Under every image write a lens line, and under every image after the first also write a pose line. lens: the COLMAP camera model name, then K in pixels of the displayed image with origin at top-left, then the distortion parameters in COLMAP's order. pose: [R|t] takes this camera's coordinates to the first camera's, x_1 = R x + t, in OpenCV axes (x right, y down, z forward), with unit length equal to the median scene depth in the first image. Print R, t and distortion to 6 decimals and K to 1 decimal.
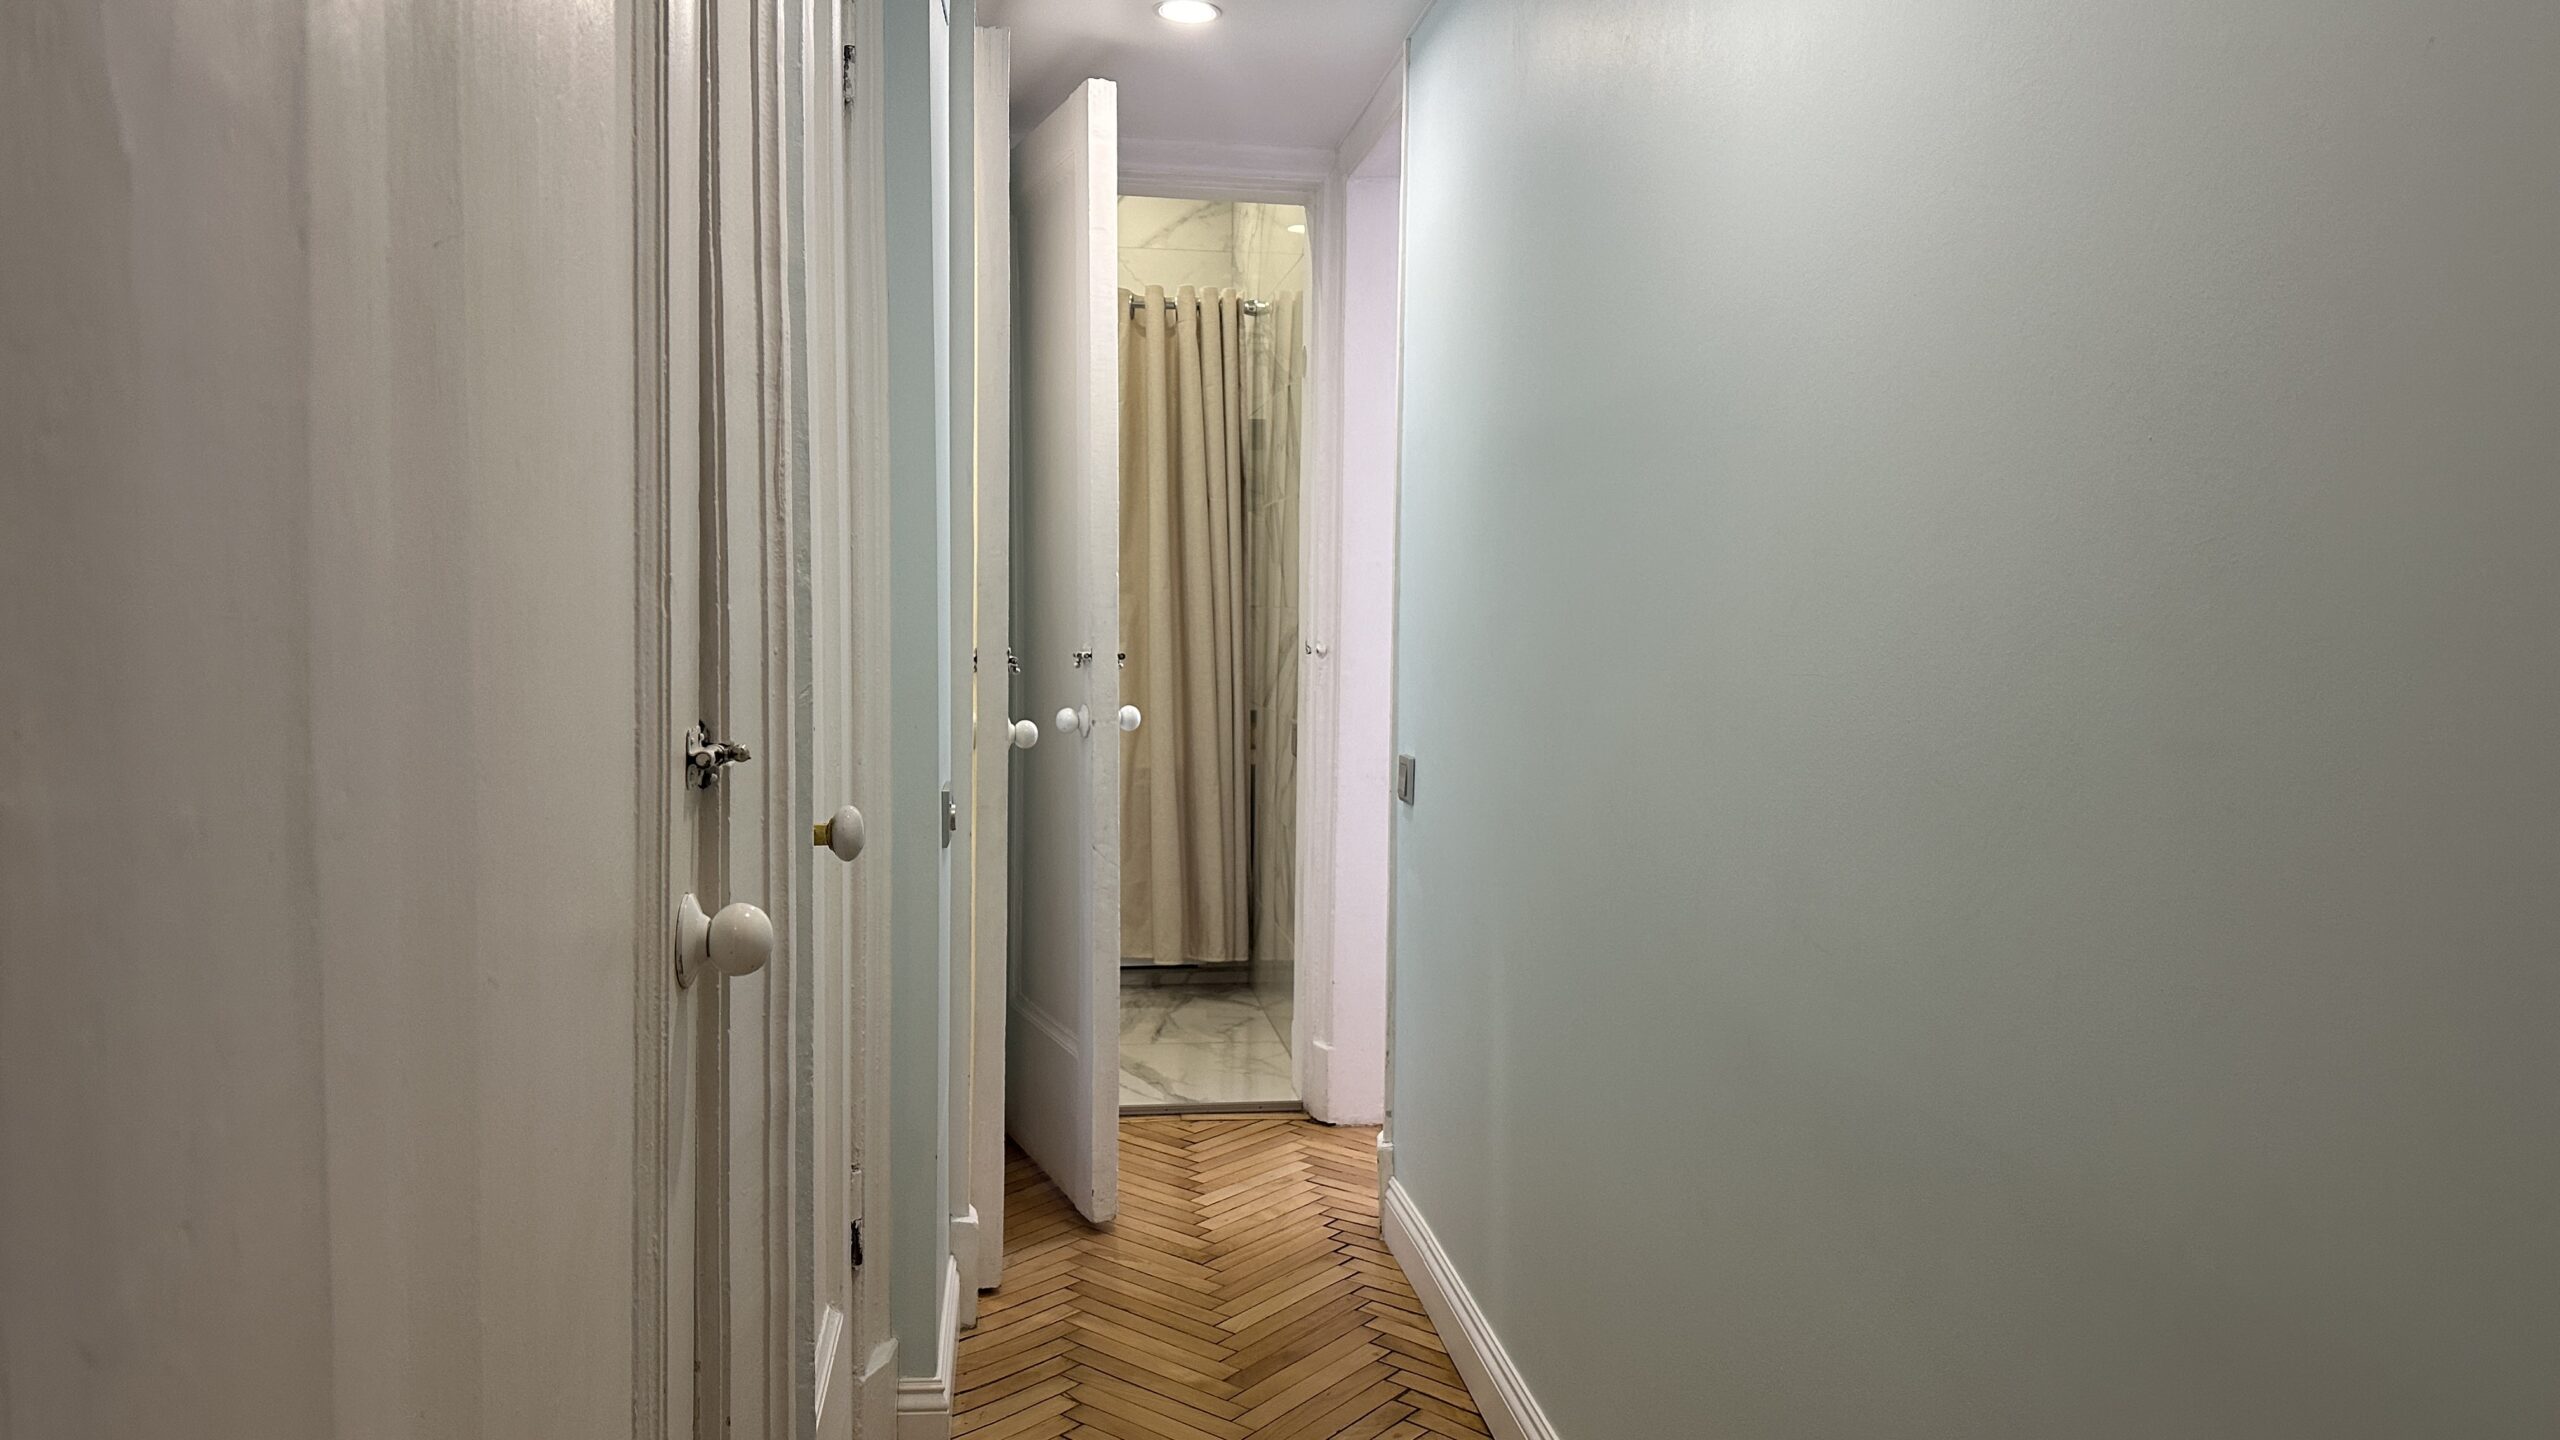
lens RADIAL K [[1800.8, 0, 1281.5], [0, 1800.8, 728.8], [0, 0, 1]] dist [0.098513, -0.128816]
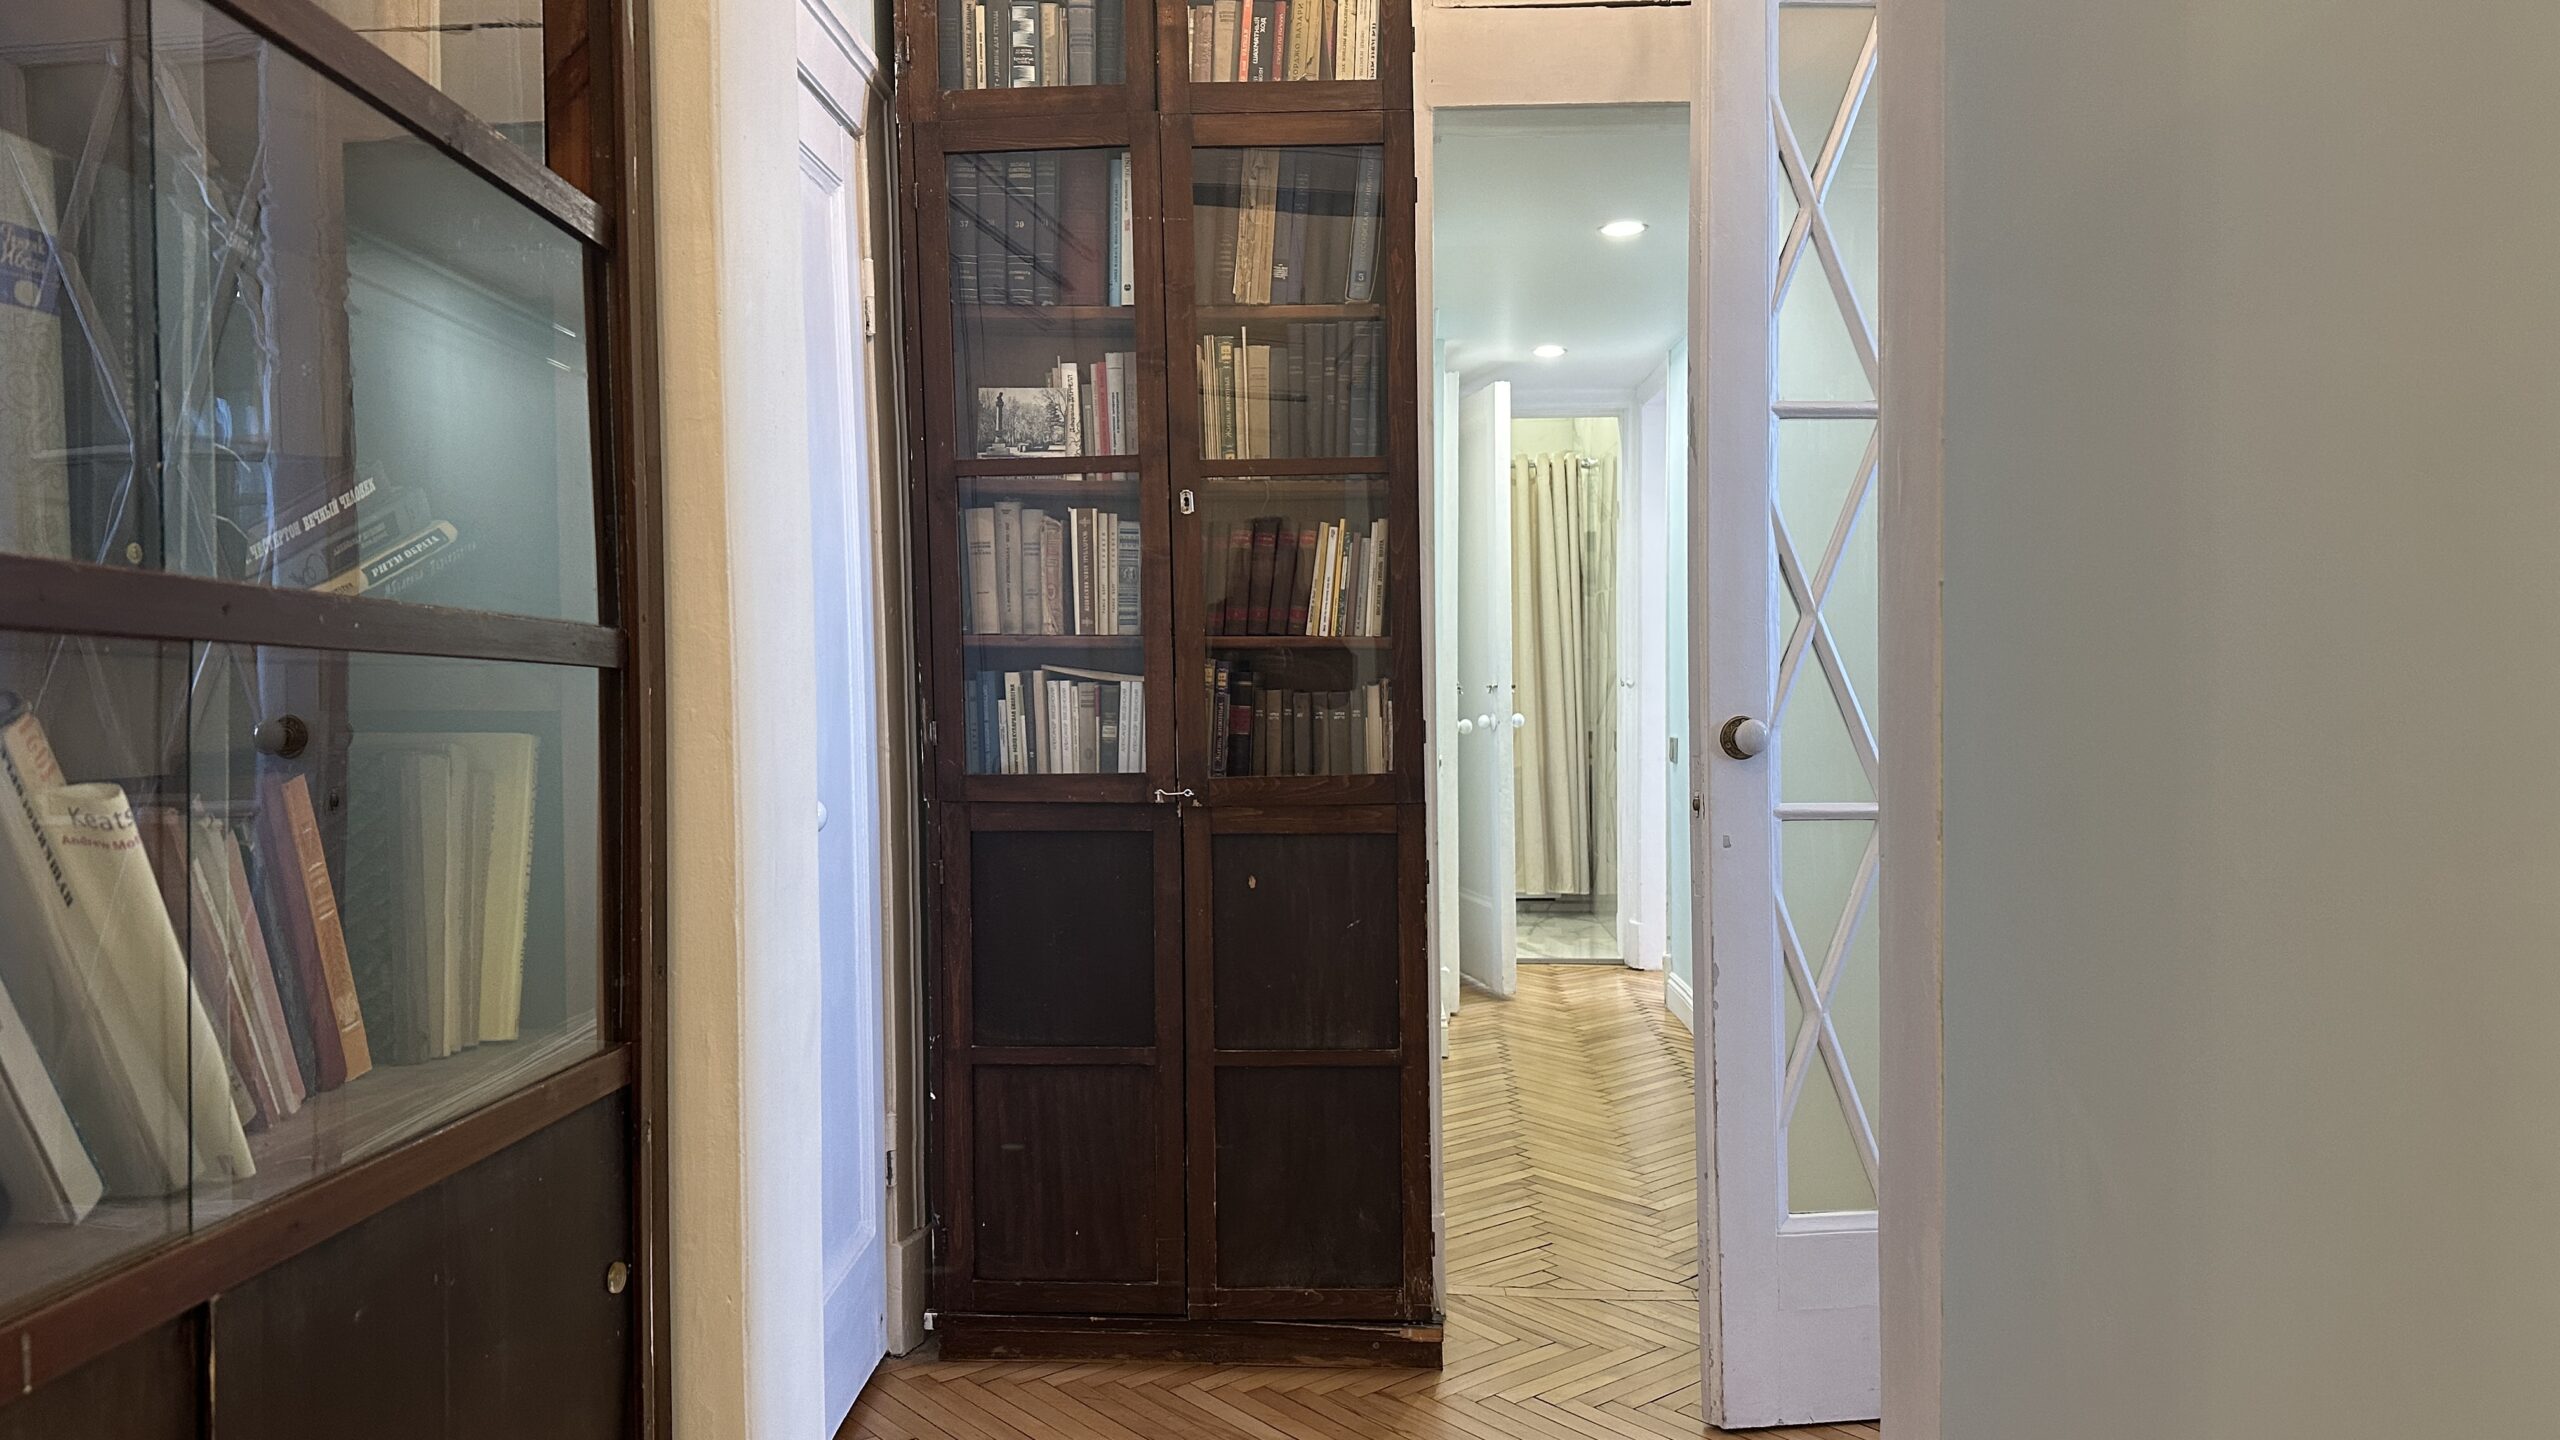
lens RADIAL K [[1800.8, 0, 1266.5], [0, 1800.8, 727.7], [0, 0, 1]] dist [0.098513, -0.128816]
pose [[0.980638, -0.014593, -0.195286, 0.016304], [0.007588, 0.999302, -0.036572, 0.050084], [0.195684, 0.034382, 0.980064, -0.631110]]
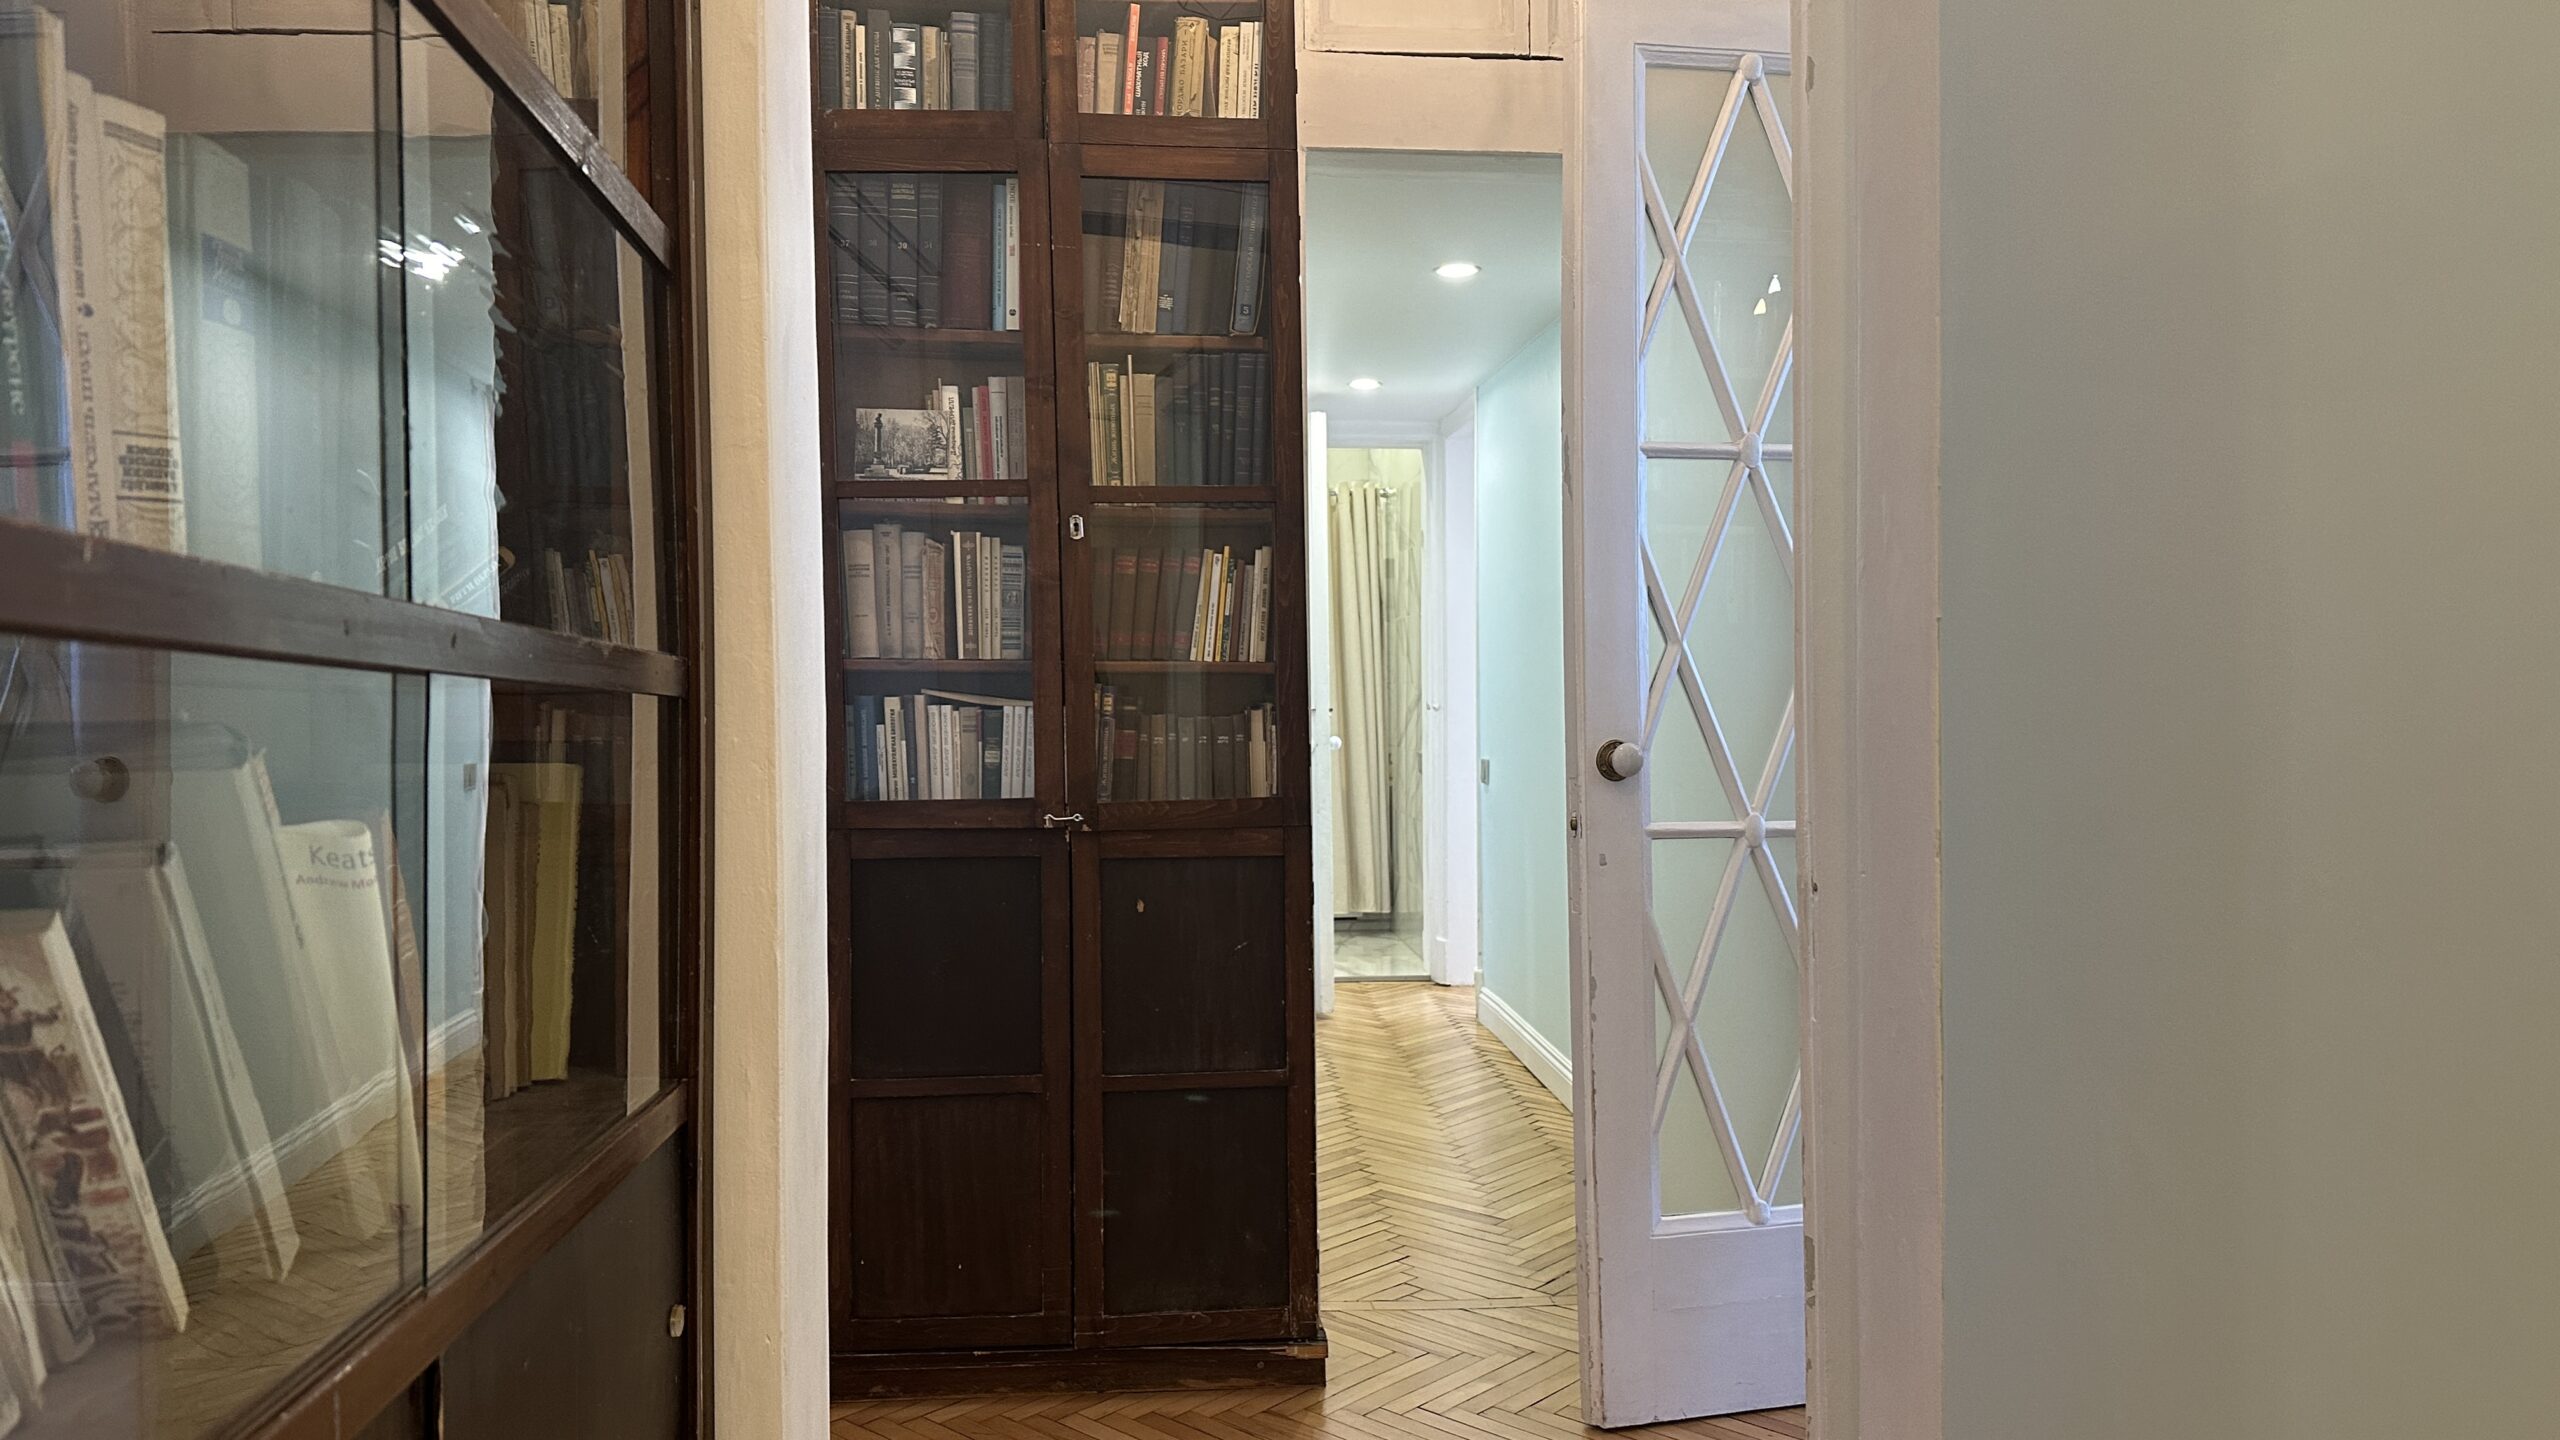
lens RADIAL K [[1800.8, 0, 1273.1], [0, 1800.8, 716.1], [0, 0, 1]] dist [0.098513, -0.128816]
pose [[0.998002, -0.018674, -0.060365, -0.026437], [0.015444, 0.998446, -0.053541, 0.049002], [0.061271, 0.052502, 0.996739, -0.644045]]
